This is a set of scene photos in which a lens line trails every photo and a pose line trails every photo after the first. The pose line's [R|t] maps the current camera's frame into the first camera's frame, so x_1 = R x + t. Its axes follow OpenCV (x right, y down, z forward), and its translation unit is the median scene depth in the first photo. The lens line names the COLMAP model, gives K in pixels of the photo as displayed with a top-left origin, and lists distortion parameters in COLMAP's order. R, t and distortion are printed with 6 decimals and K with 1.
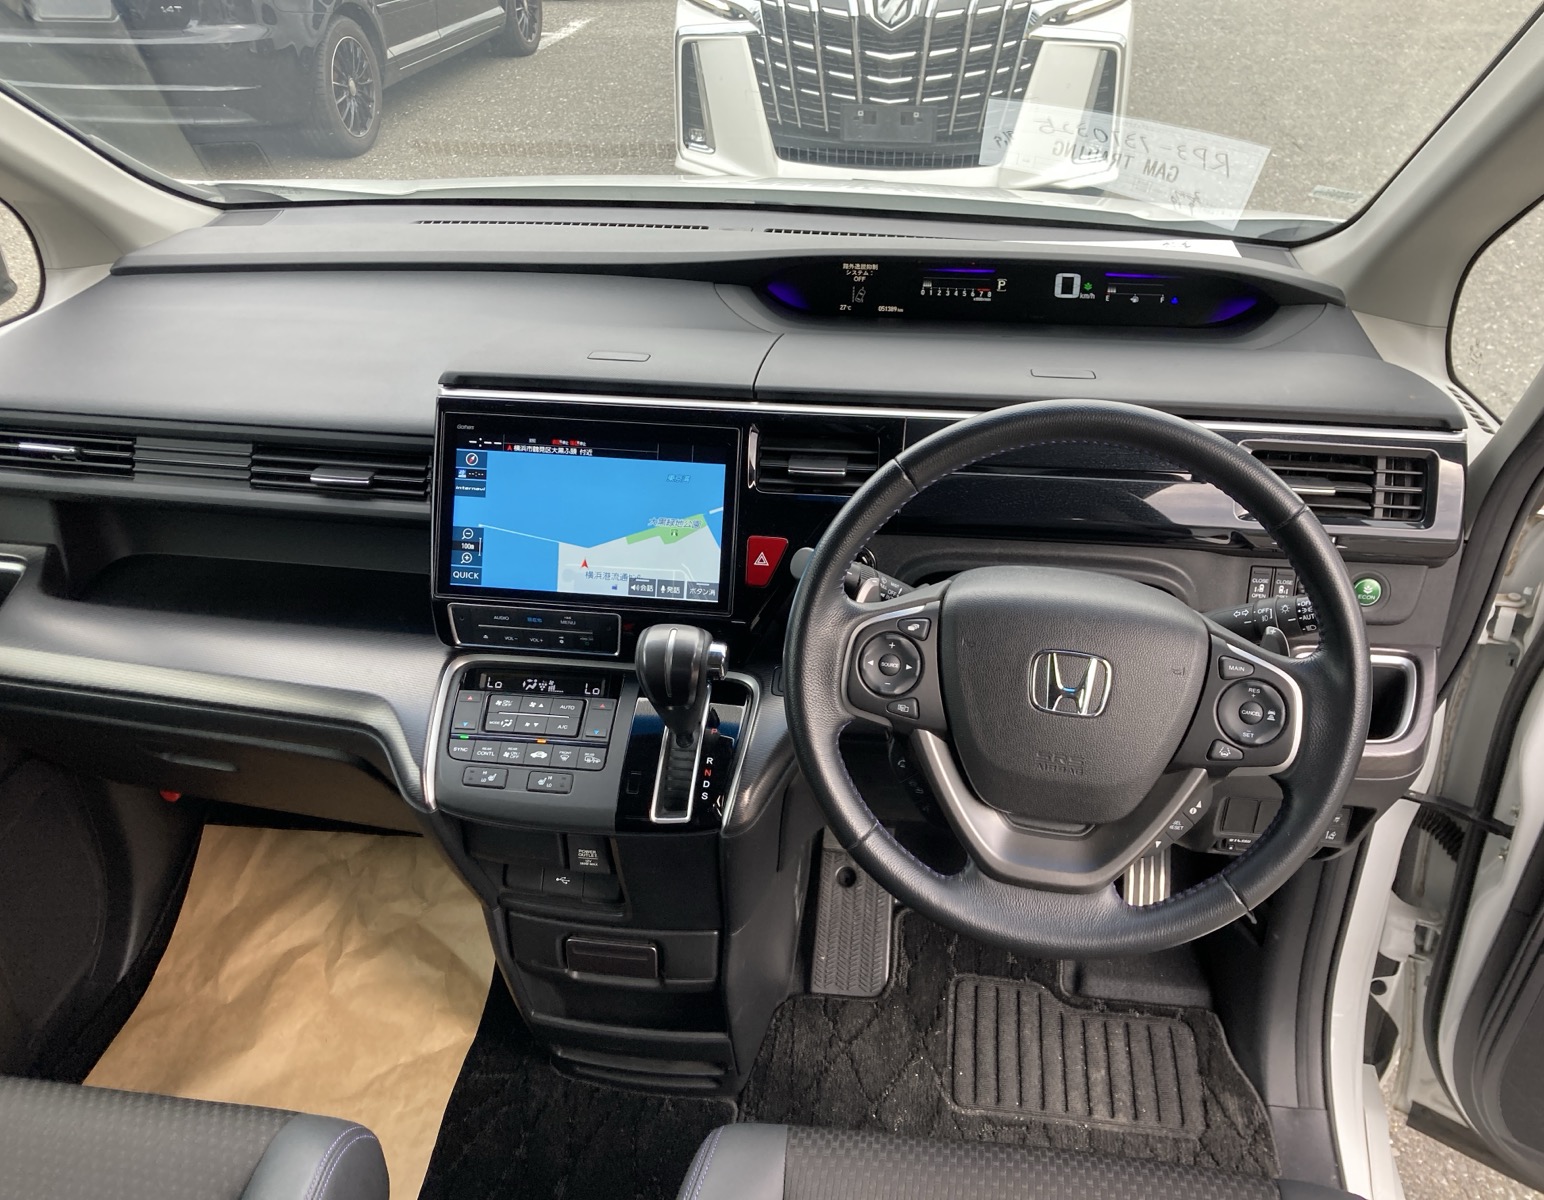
lens RADIAL K [[1325.9, 0, 775.6], [0, 1325.9, 603.5], [0, 0, 1]] dist [0.013225, 0.008663]
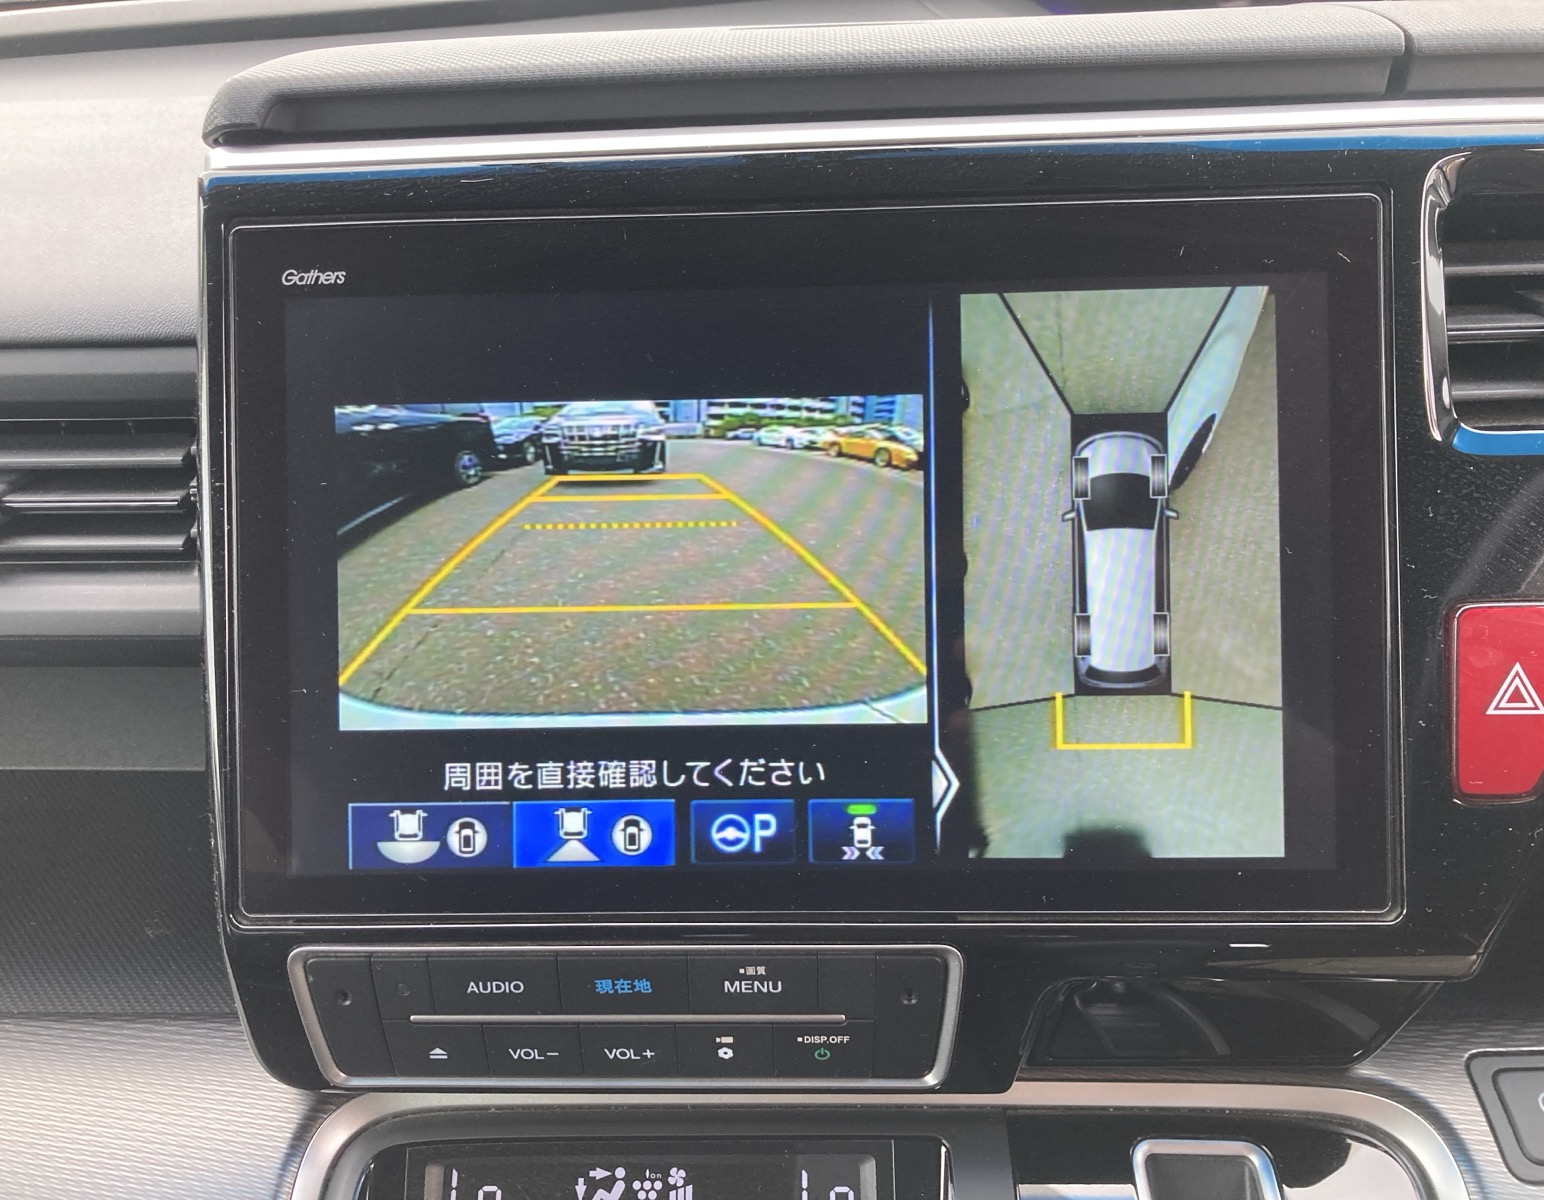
lens RADIAL K [[1325.9, 0, 769.8], [0, 1325.9, 596.1], [0, 0, 1]] dist [0.013225, 0.008663]
pose [[0.994621, -0.075256, 0.071174, -0.164660], [0.079160, 0.995413, -0.053726, -0.047532], [-0.066804, 0.059072, 0.996016, 0.725354]]
